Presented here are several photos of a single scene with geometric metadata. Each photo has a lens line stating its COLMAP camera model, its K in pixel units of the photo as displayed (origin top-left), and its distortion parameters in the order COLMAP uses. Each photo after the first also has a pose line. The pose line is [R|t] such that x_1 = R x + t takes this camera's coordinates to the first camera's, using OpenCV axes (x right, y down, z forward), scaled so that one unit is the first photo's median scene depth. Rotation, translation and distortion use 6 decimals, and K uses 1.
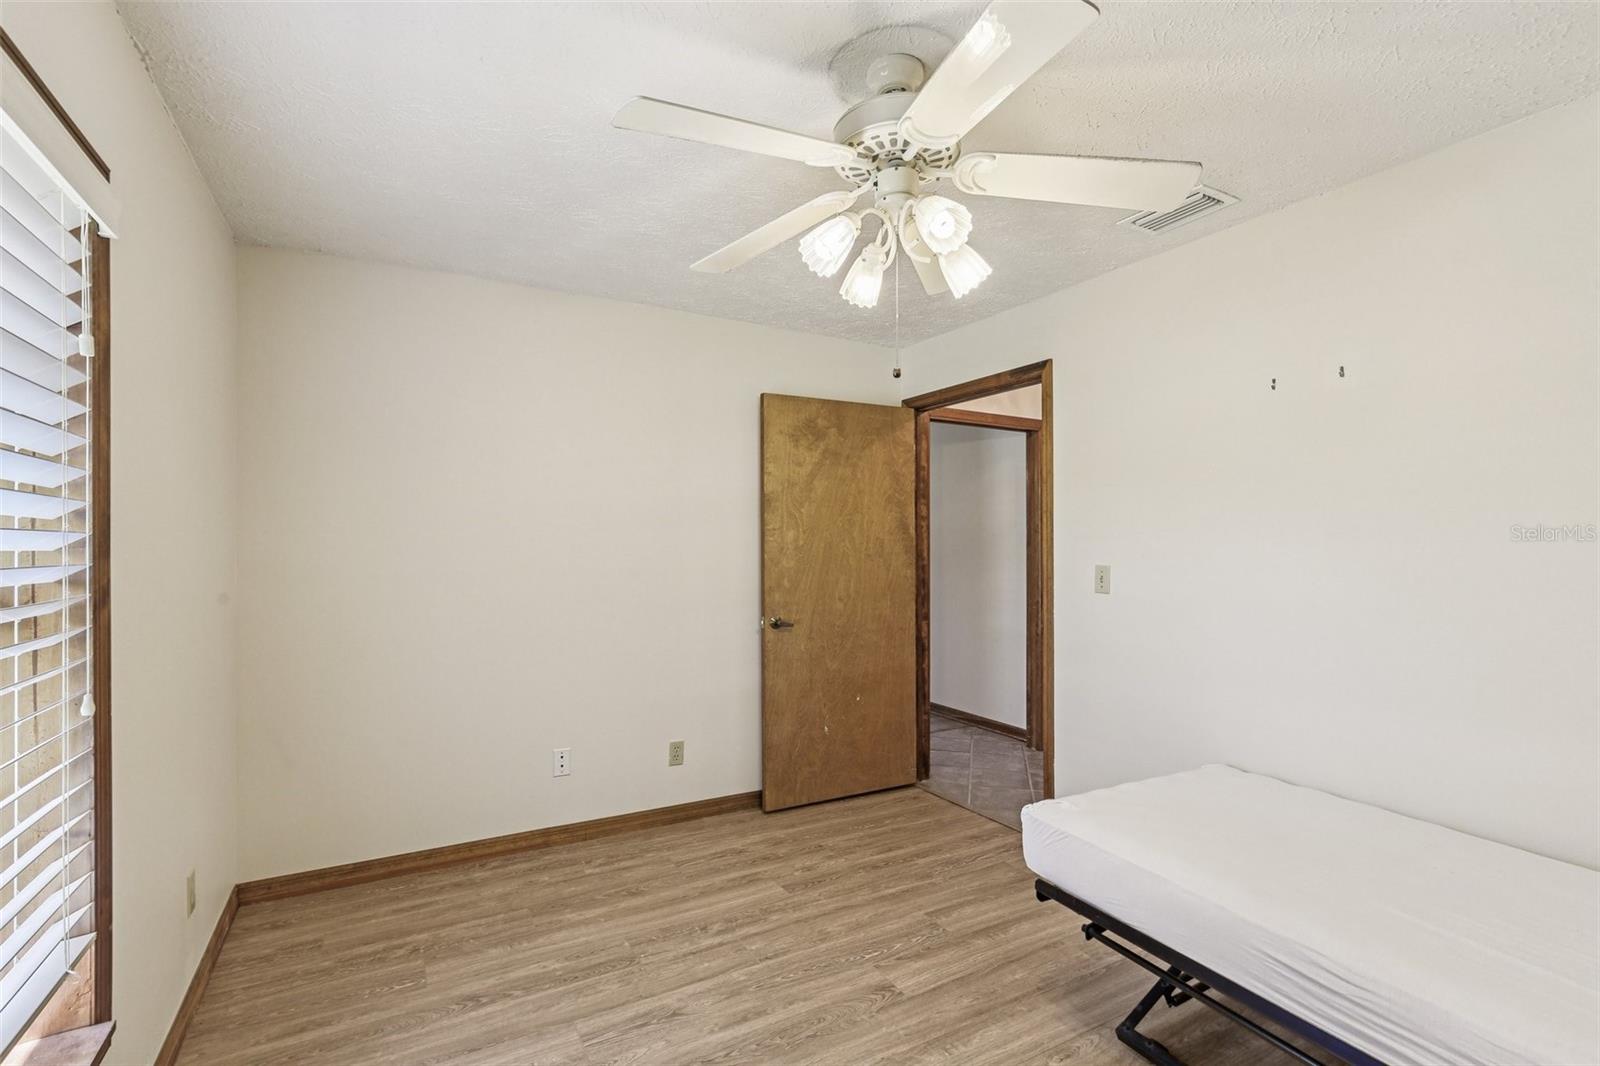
lens RADIAL K [[736.3, 0, 794.8], [0, 736.3, 534.5], [0, 0, 1]] dist [-0.015196, 0.005706]
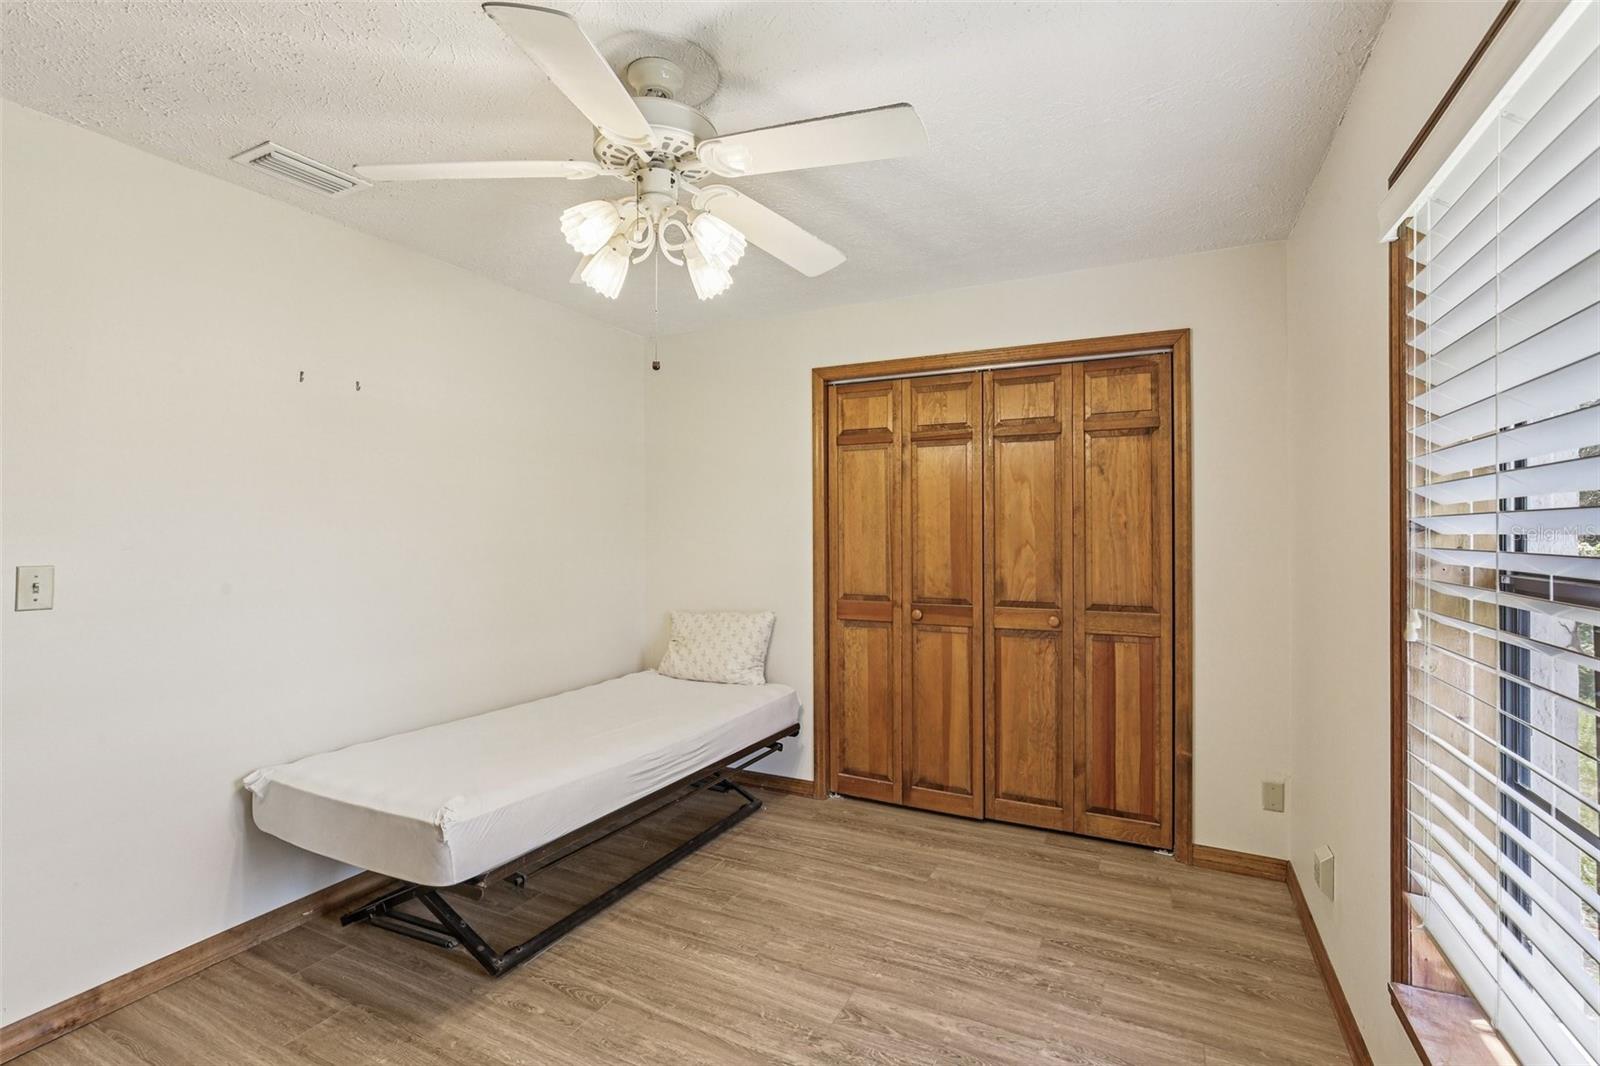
lens RADIAL K [[736.3, 0, 800.2], [0, 736.3, 528.6], [0, 0, 1]] dist [-0.015196, 0.005706]
pose [[-0.575685, 0.001301, 0.817670, -0.656246], [0.001412, 0.999999, -0.000597, 0.010130], [-0.817670, 0.000811, -0.575686, 1.133619]]
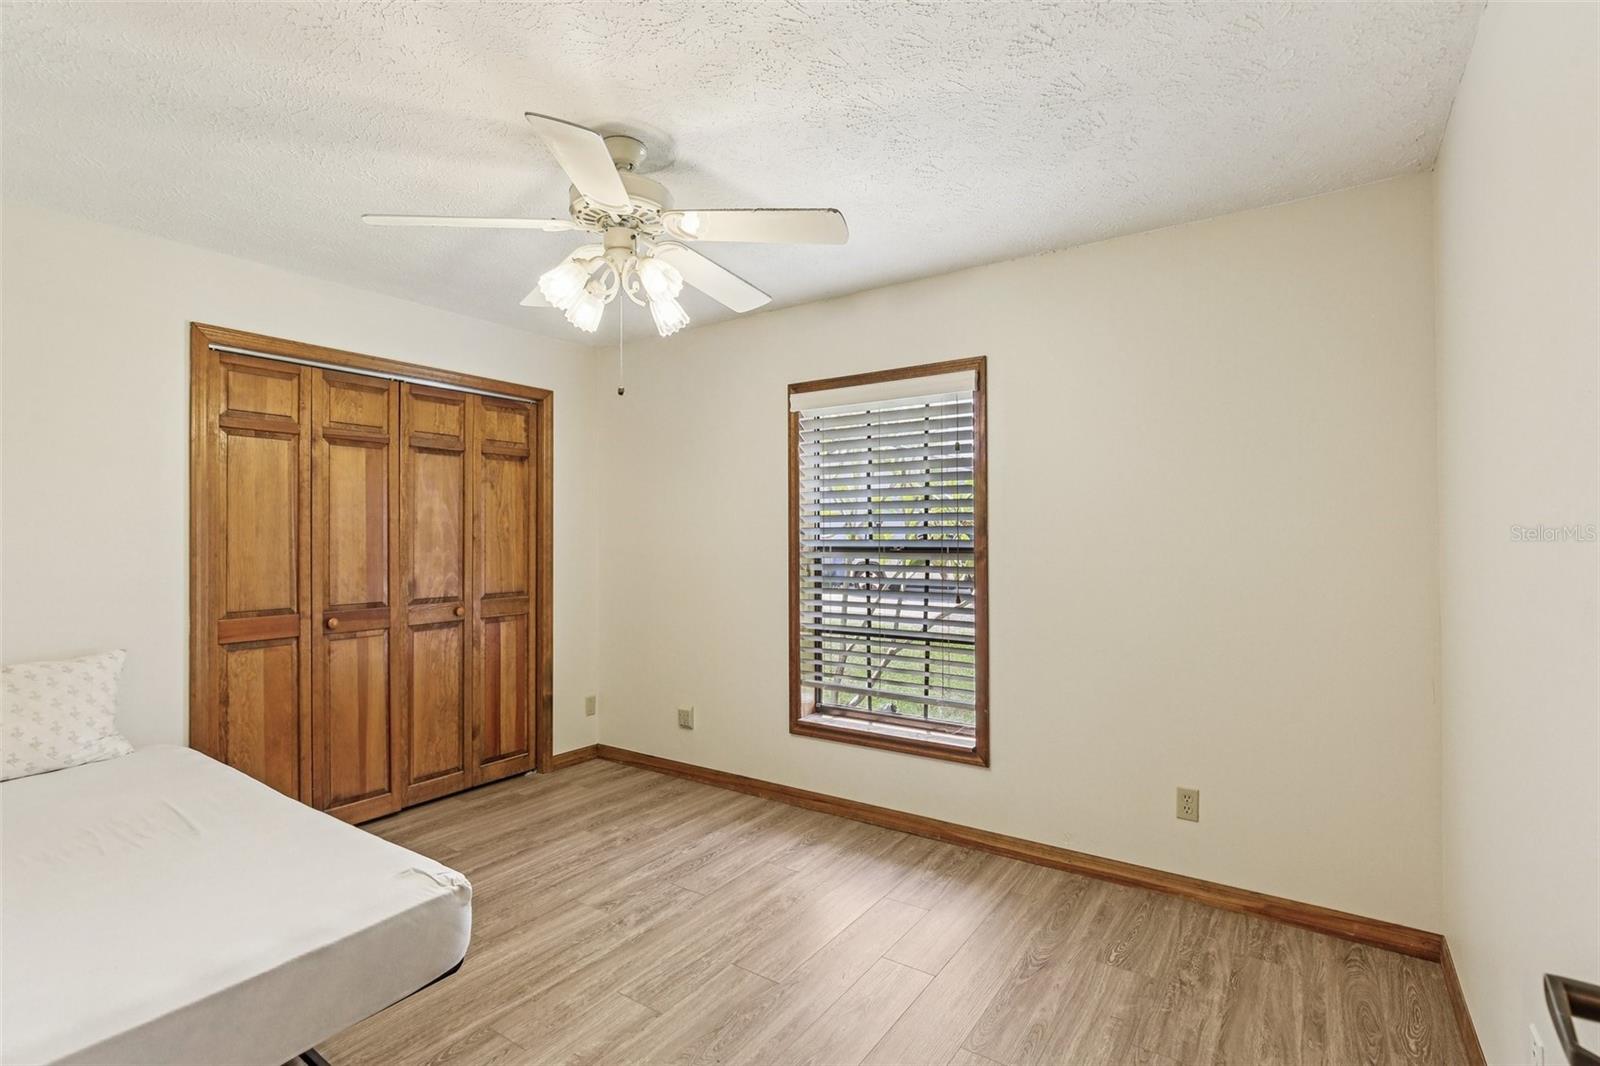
lens RADIAL K [[736.3, 0, 808.0], [0, 736.3, 535.7], [0, 0, 1]] dist [-0.015196, 0.005706]
pose [[-0.885977, 0.001887, -0.463724, 0.342133], [0.002242, 0.999997, -0.000214, 0.020193], [0.463723, -0.001229, -0.885979, 1.775267]]
